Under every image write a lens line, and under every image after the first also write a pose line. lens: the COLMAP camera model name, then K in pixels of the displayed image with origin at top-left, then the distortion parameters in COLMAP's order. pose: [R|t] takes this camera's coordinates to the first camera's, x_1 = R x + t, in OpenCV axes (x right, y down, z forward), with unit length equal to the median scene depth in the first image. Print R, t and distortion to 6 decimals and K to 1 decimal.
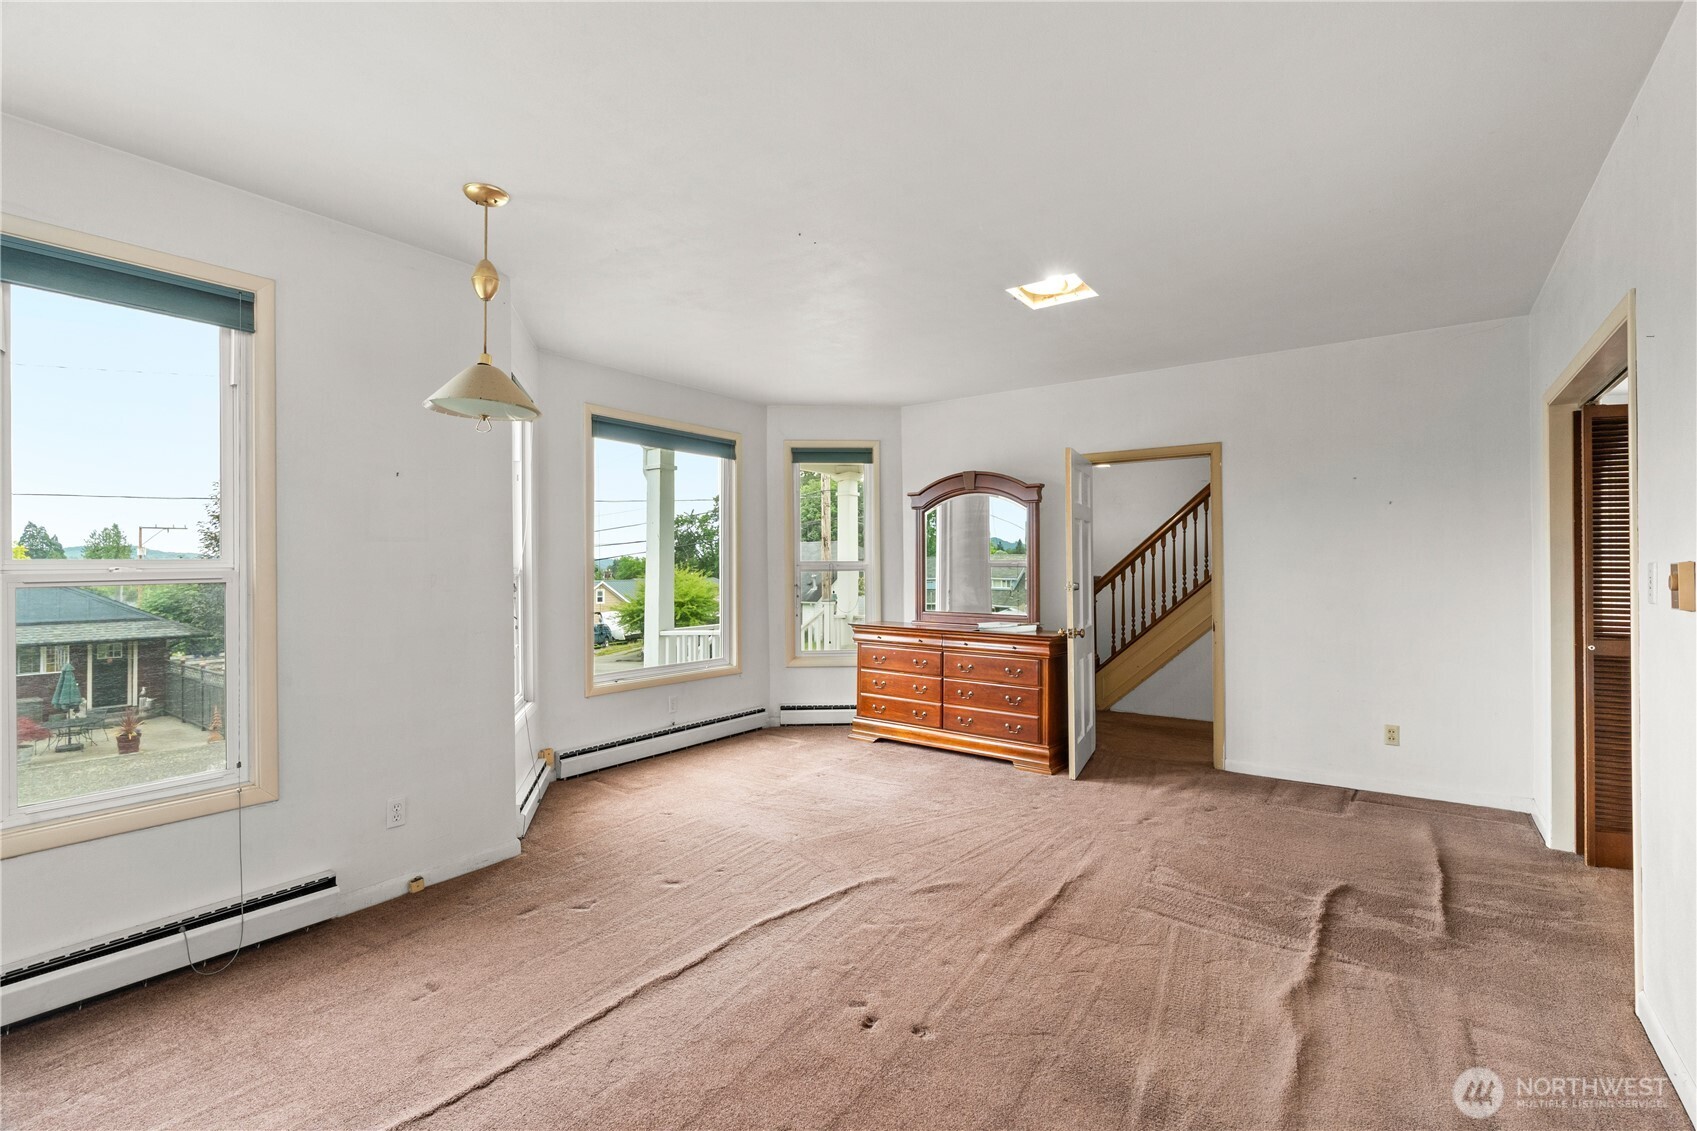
lens RADIAL K [[773.2, 0, 836.4], [0, 773.2, 563.7], [0, 0, 1]] dist [-0.007074, 0.002623]
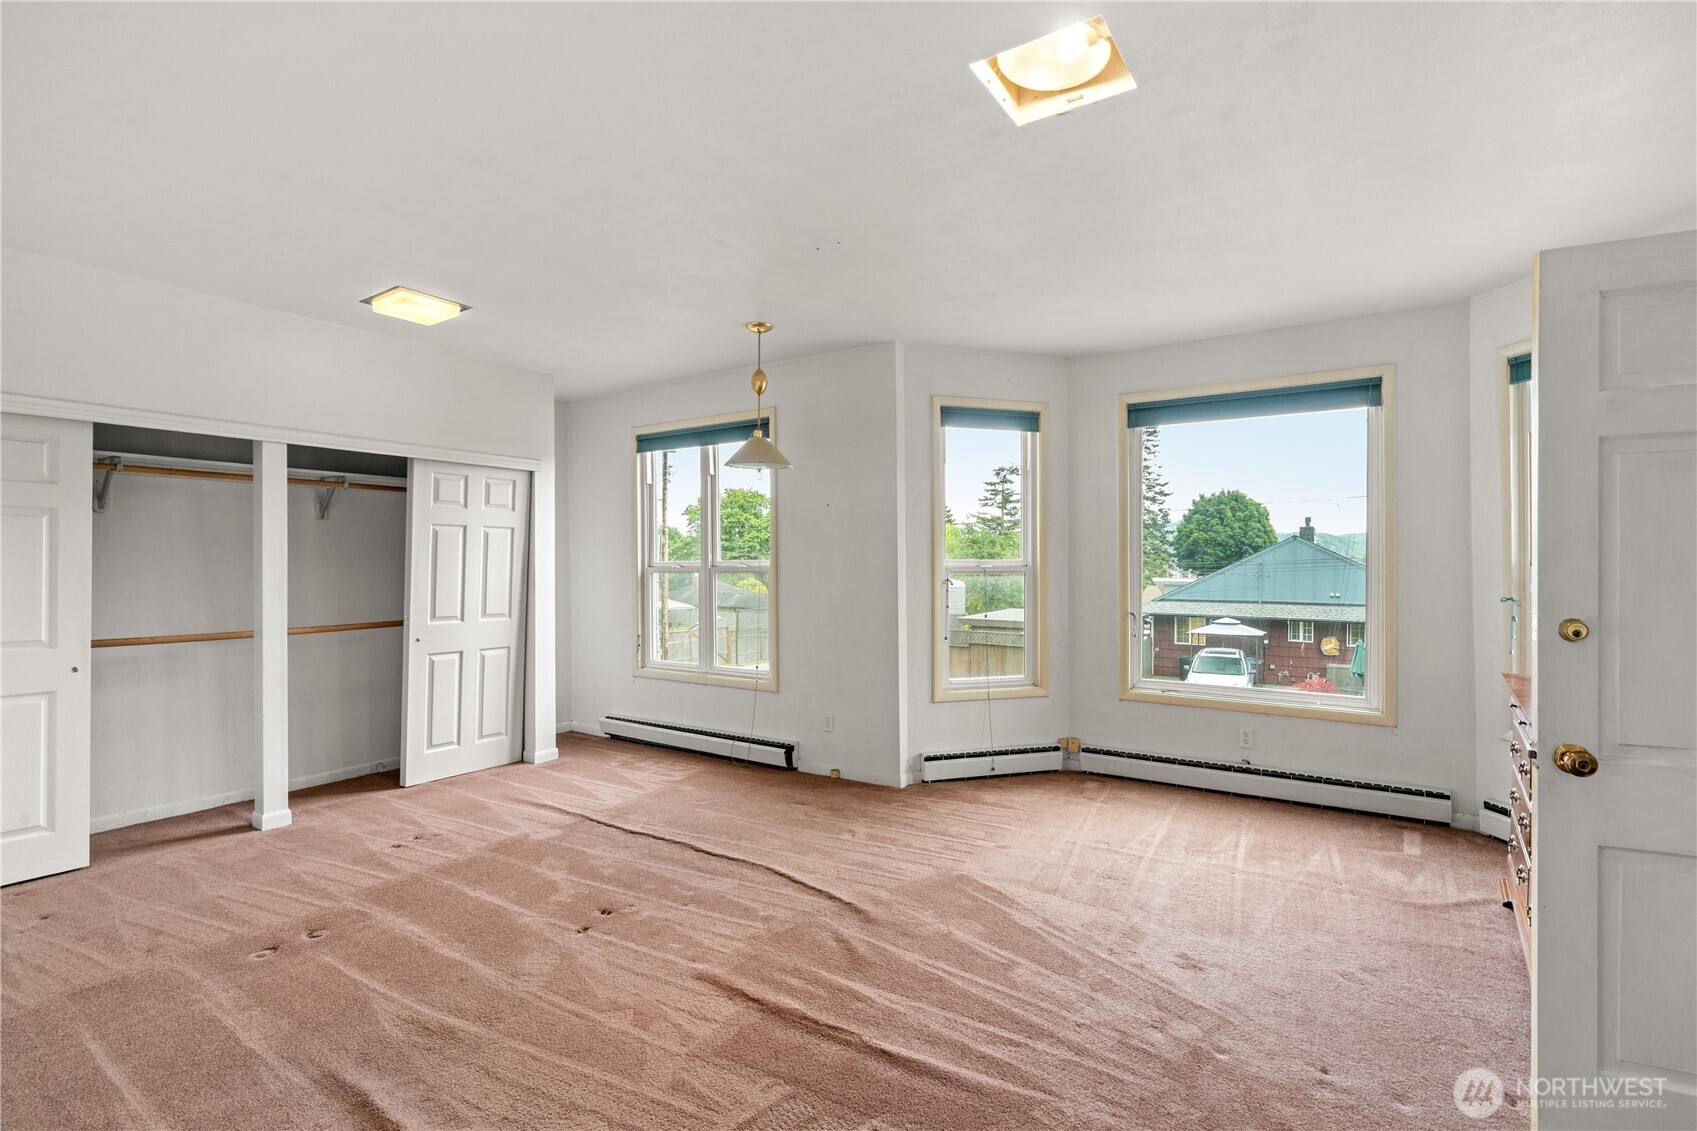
lens RADIAL K [[773.2, 0, 840.0], [0, 773.2, 561.8], [0, 0, 1]] dist [-0.007074, 0.002623]
pose [[0.043749, 0.005650, -0.999027, 0.996311], [0.004232, 0.999974, 0.005841, -0.010016], [0.999034, -0.004484, 0.043724, 0.966940]]
